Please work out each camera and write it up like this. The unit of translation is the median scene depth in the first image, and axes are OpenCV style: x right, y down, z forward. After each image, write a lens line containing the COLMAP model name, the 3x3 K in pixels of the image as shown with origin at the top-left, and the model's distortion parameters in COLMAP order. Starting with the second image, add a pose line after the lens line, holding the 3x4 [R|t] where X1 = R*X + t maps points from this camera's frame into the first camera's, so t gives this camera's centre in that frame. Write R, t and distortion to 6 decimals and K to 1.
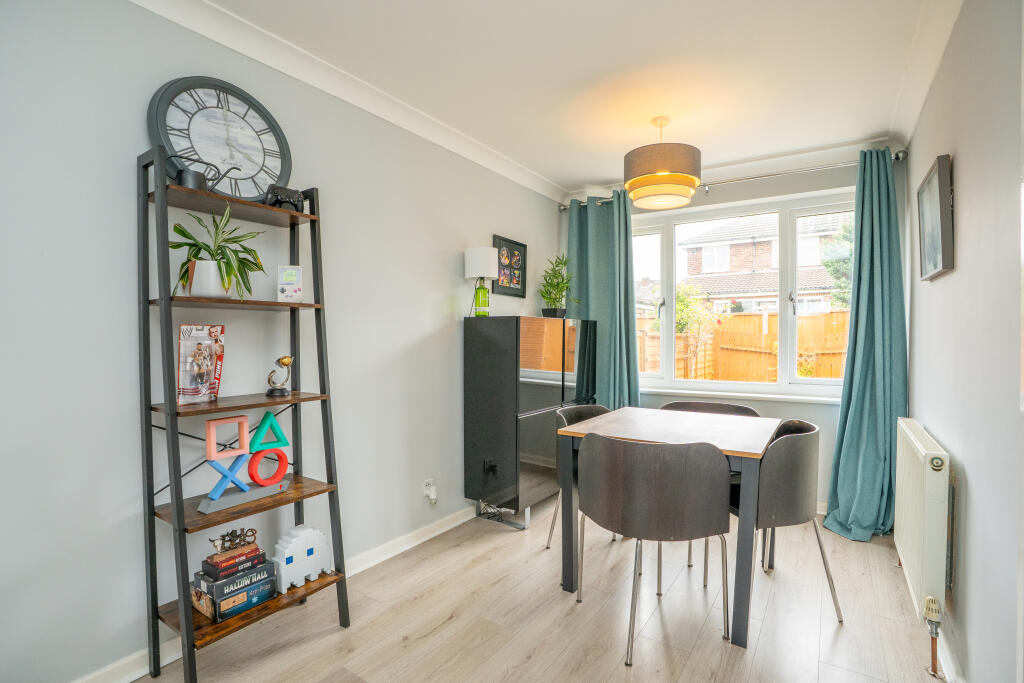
lens RADIAL K [[483.5, 0, 513.1], [0, 483.5, 342.3], [0, 0, 1]] dist [-0.073380, 0.030111]
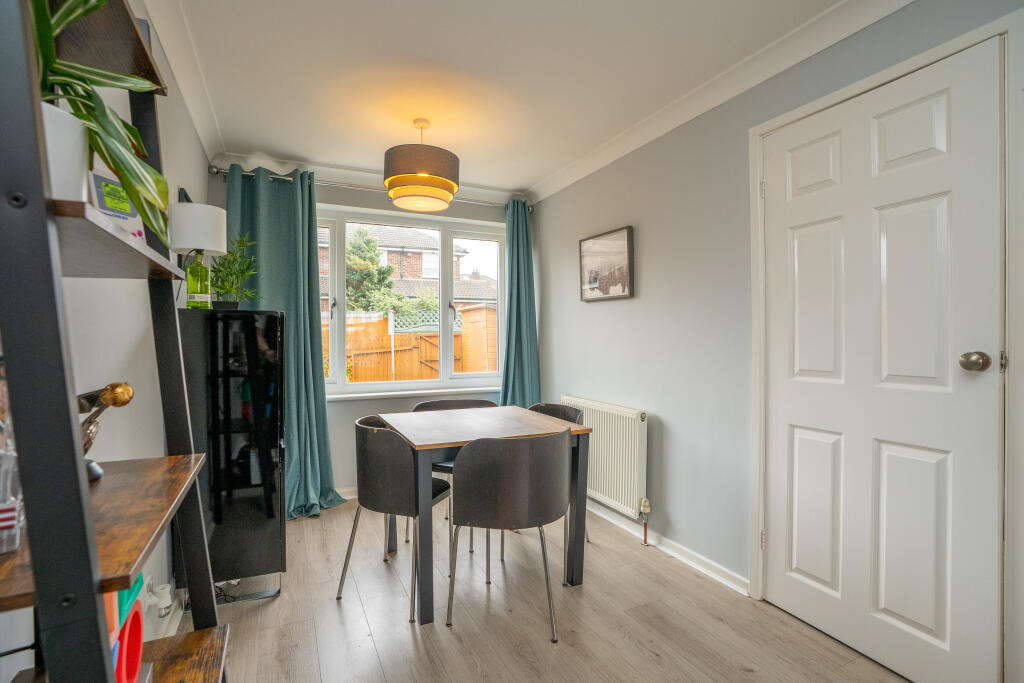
lens RADIAL K [[483.5, 0, 513.1], [0, 483.5, 342.3], [0, 0, 1]] dist [-0.073380, 0.030111]
pose [[0.503495, -0.006463, 0.863974, -0.420787], [0.011580, 0.999933, 0.000732, -0.002619], [-0.863920, 0.009637, 0.503536, 0.303371]]
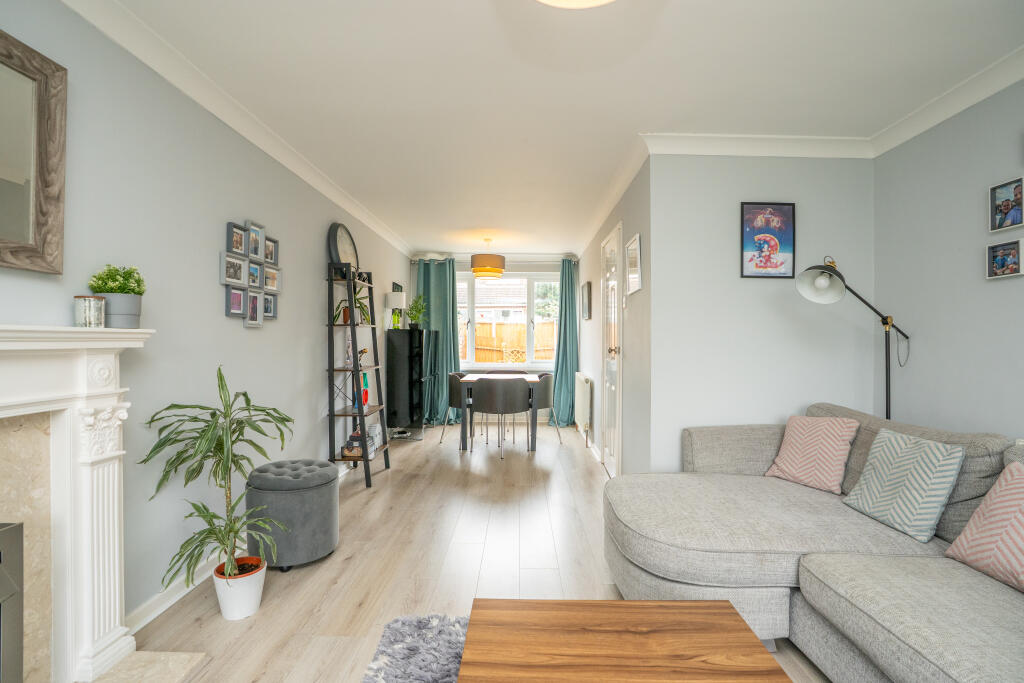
lens RADIAL K [[483.5, 0, 513.1], [0, 483.5, 342.3], [0, 0, 1]] dist [-0.073380, 0.030111]
pose [[0.837038, 0.000791, 0.547144, -0.721135], [0.001242, 0.999994, -0.003347, 0.005308], [-0.547143, 0.003481, 0.837032, -0.816678]]
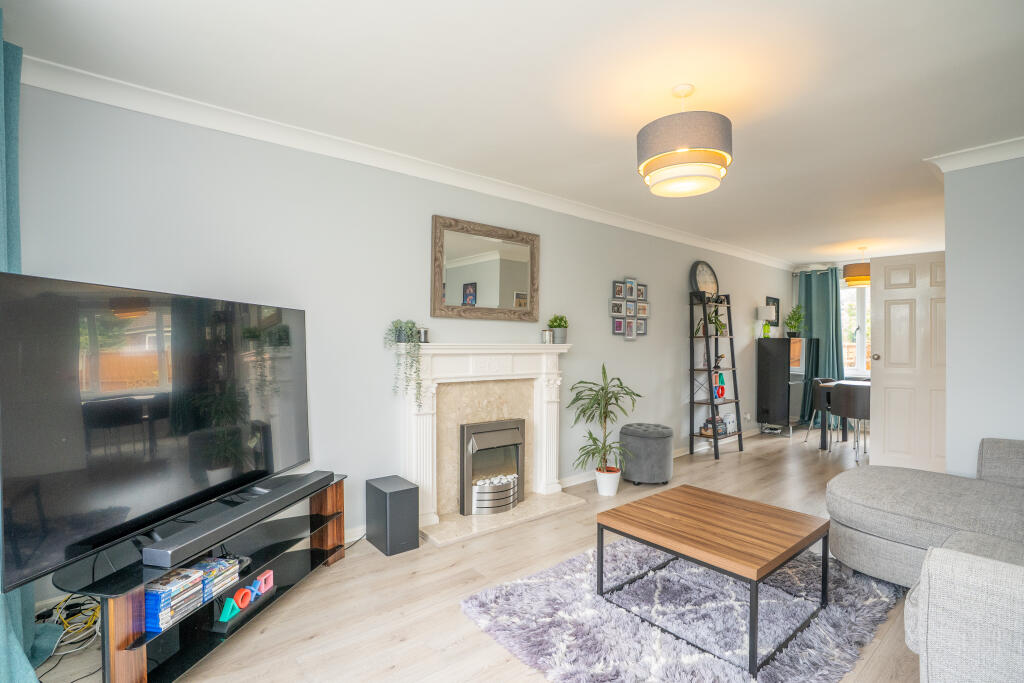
lens RADIAL K [[483.5, 0, 513.1], [0, 483.5, 342.3], [0, 0, 1]] dist [-0.073380, 0.030111]
pose [[0.958541, 0.002901, -0.284941, -0.555805], [-0.006185, 0.999924, -0.010625, -0.003434], [0.284889, 0.011947, 0.958486, -1.365490]]
